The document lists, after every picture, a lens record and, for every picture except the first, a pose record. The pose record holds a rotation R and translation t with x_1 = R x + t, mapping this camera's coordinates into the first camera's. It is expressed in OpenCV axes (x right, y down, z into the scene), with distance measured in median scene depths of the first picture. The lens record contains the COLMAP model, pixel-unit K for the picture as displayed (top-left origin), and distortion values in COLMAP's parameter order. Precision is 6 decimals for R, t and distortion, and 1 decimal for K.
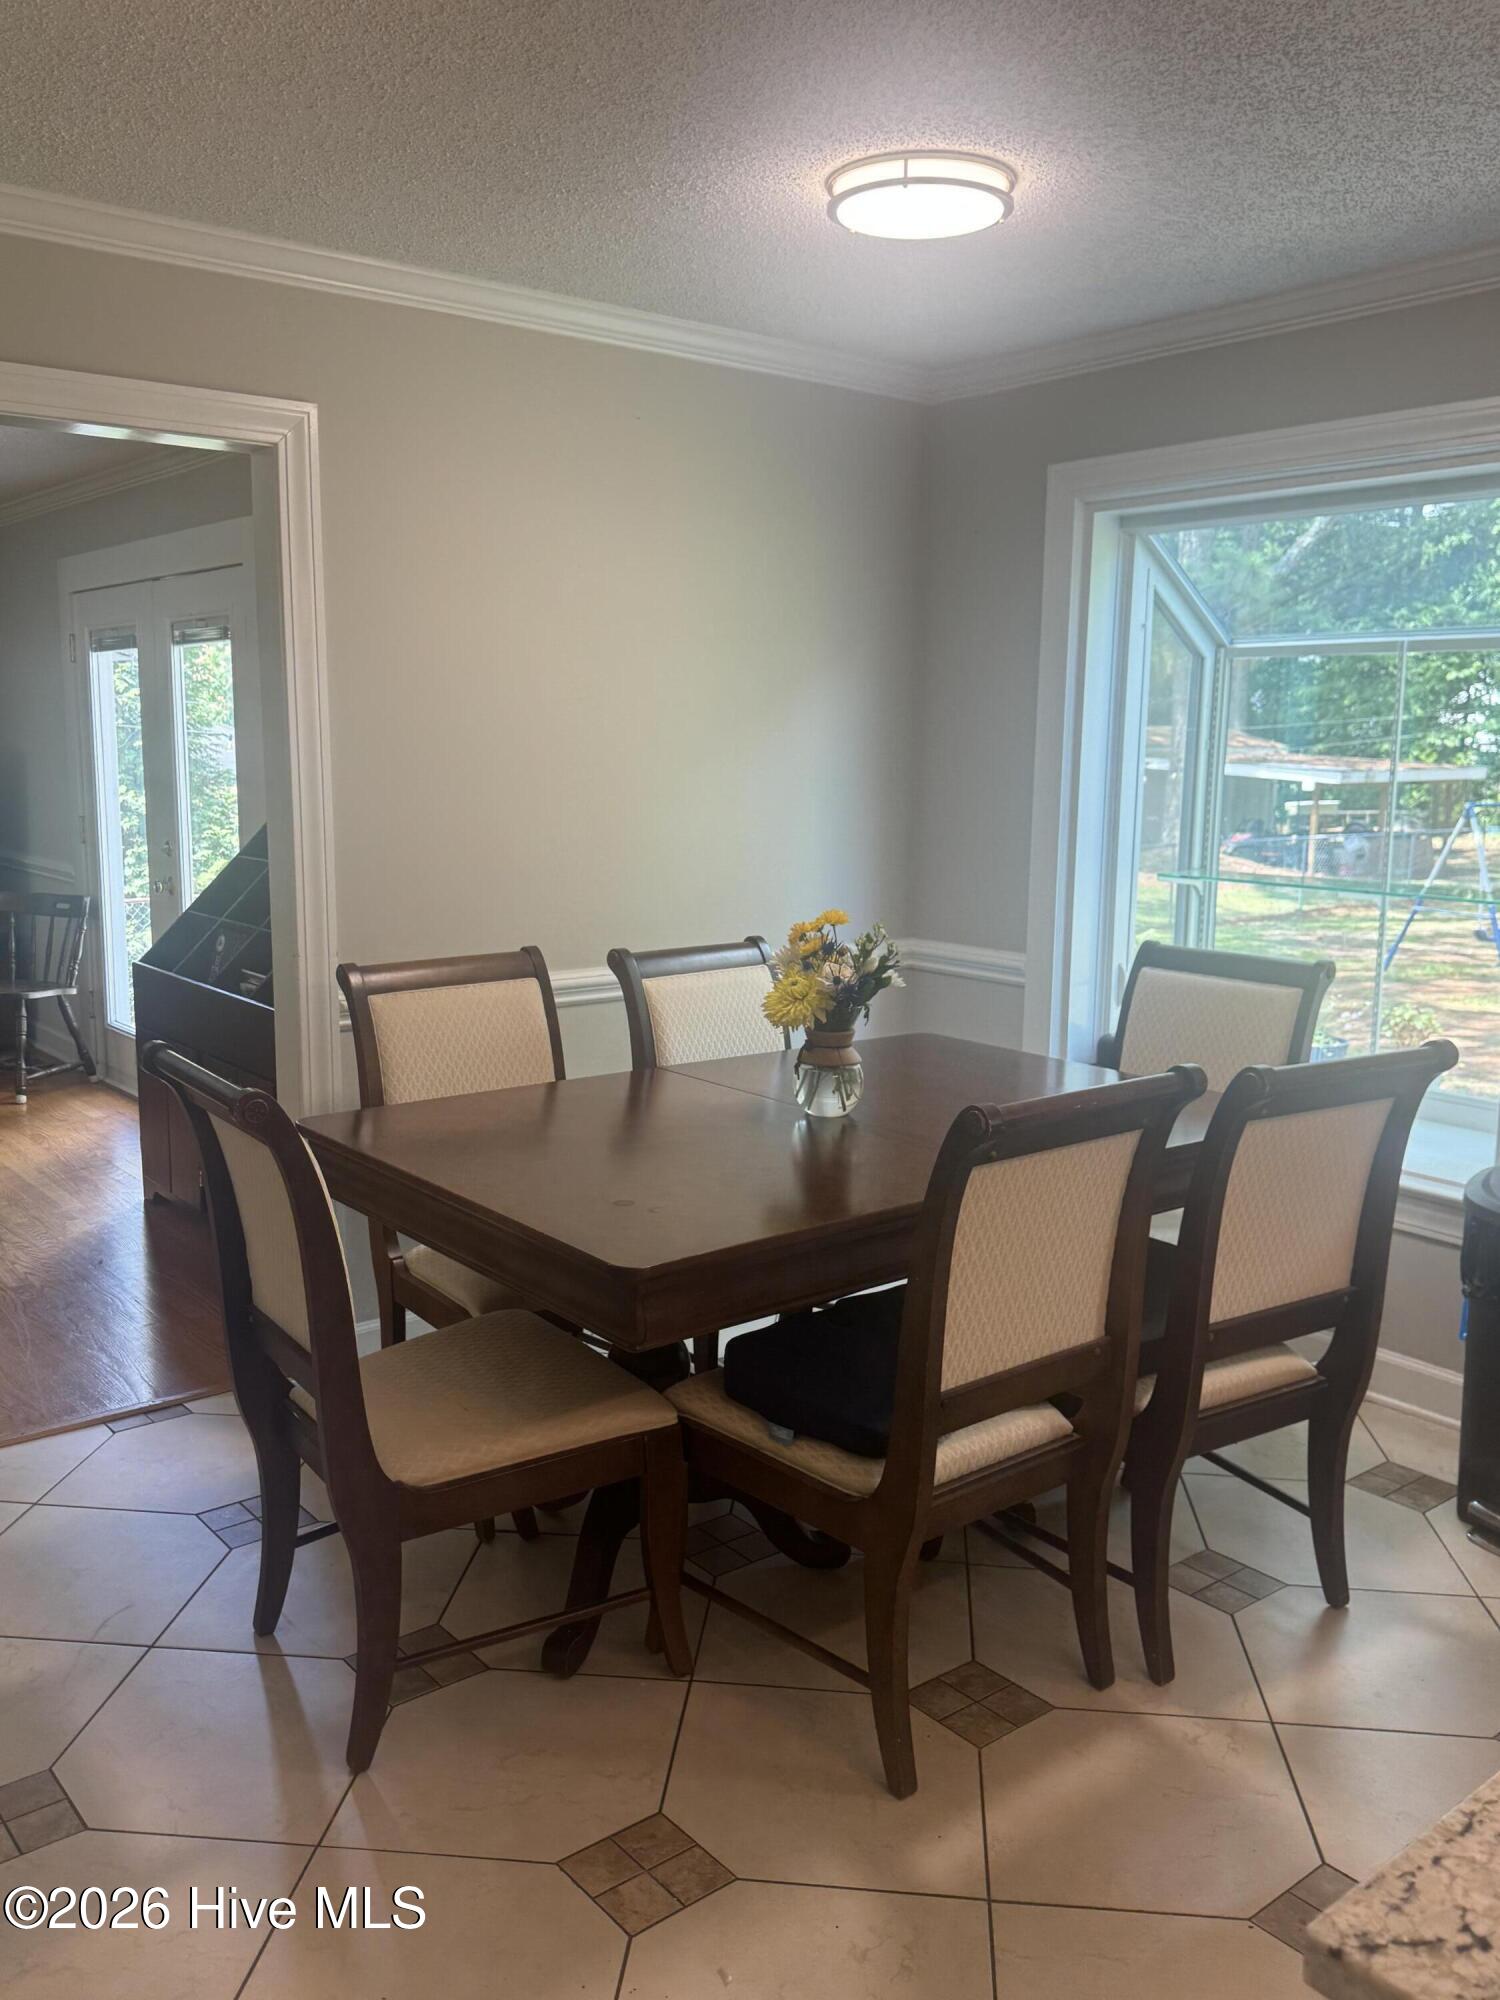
lens RADIAL K [[1644.6, 0, 750.0], [0, 1644.6, 1000.0], [0, 0, 1]] dist [-0.000137, -0.001821]
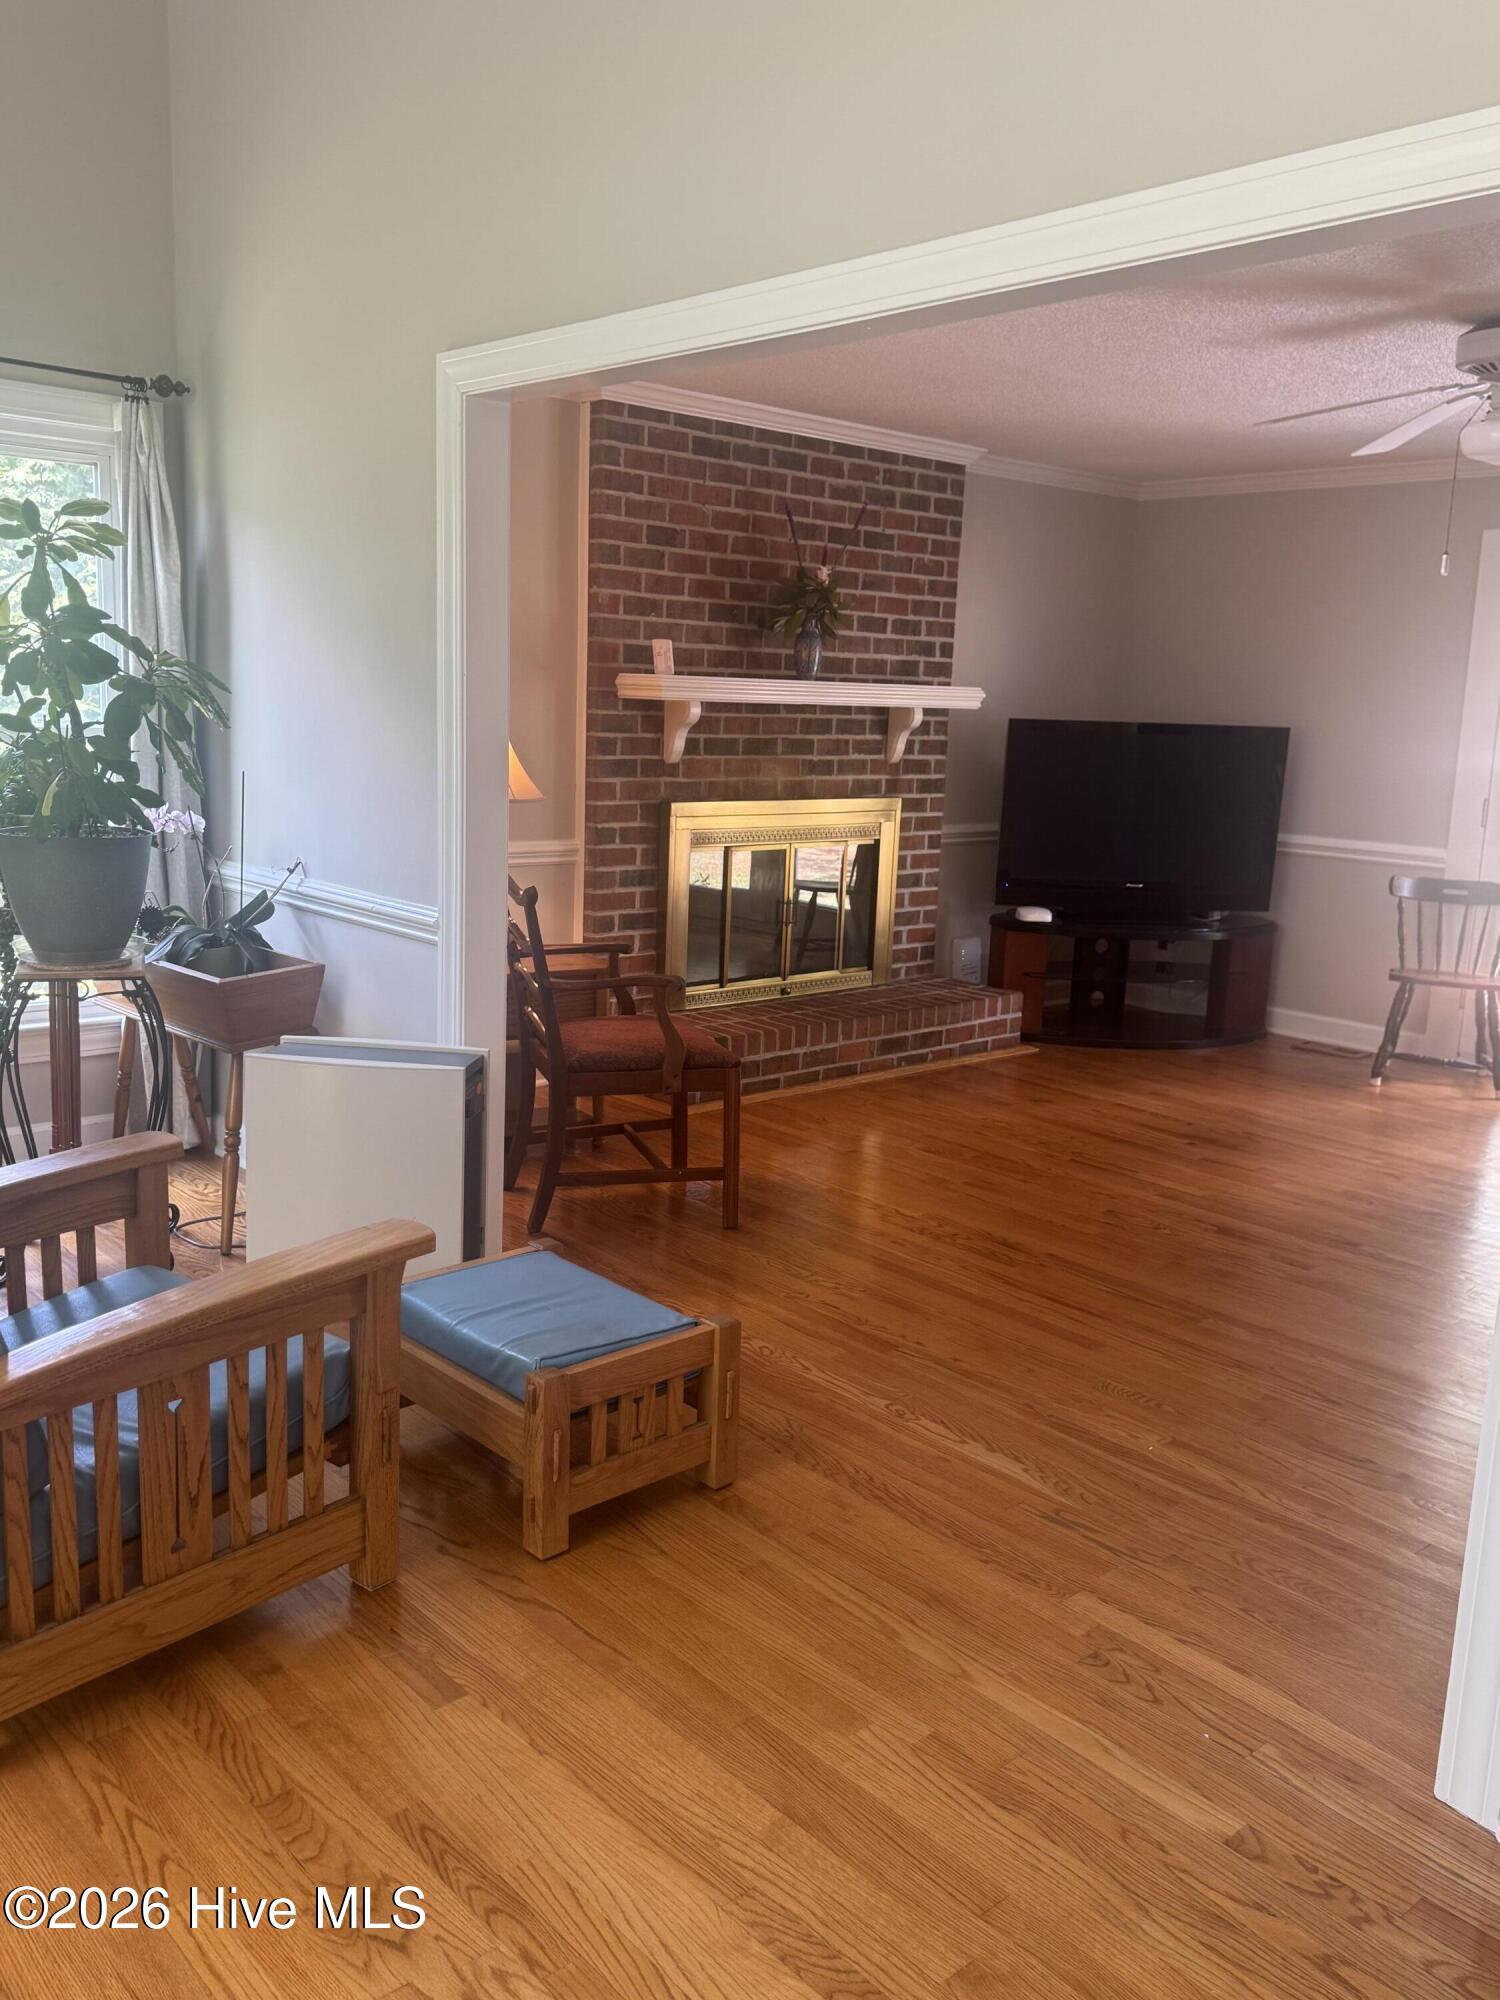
lens RADIAL K [[1633.5, 0, 744.6], [0, 1633.5, 1008.2], [0, 0, 1]] dist [0.127103, -0.184730]
pose [[0.998537, 0.017745, 0.051082, -1.212923], [-0.019325, 0.999345, 0.030588, -0.015166], [-0.050506, -0.031531, 0.998226, 0.069132]]
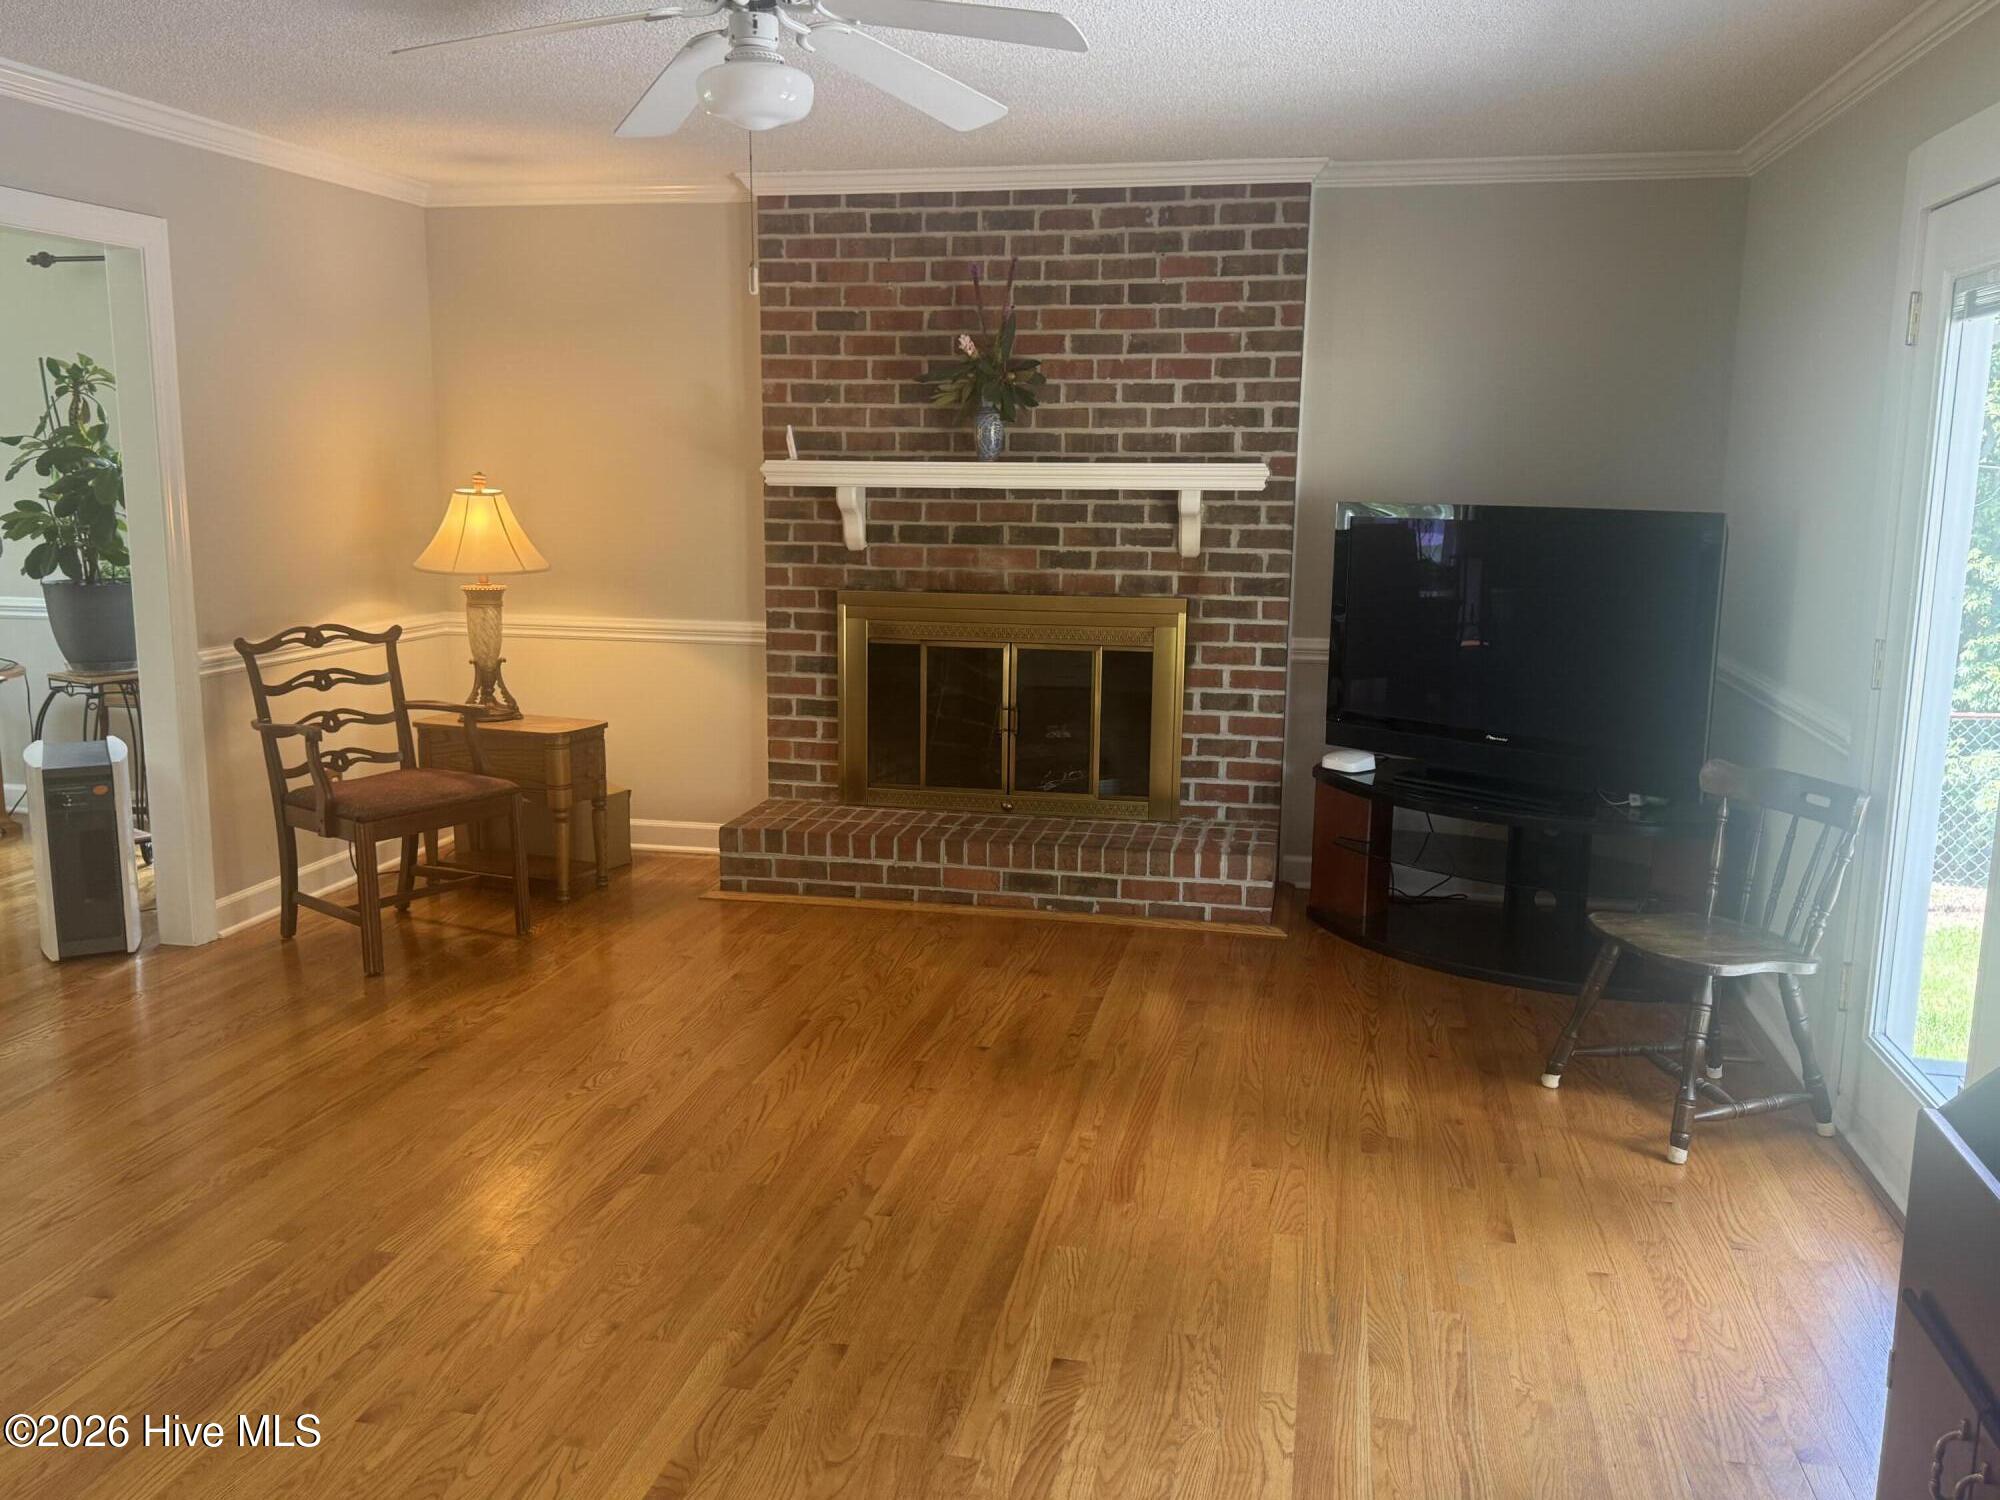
lens RADIAL K [[1641.9, 0, 992.7], [0, 1641.9, 757.4], [0, 0, 1]] dist [0.139502, -0.245296]
pose [[0.629913, 0.133319, -0.765137, -0.232937], [-0.126208, 0.989634, 0.068532, -0.102957], [0.766342, 0.053397, 0.640209, 0.602052]]
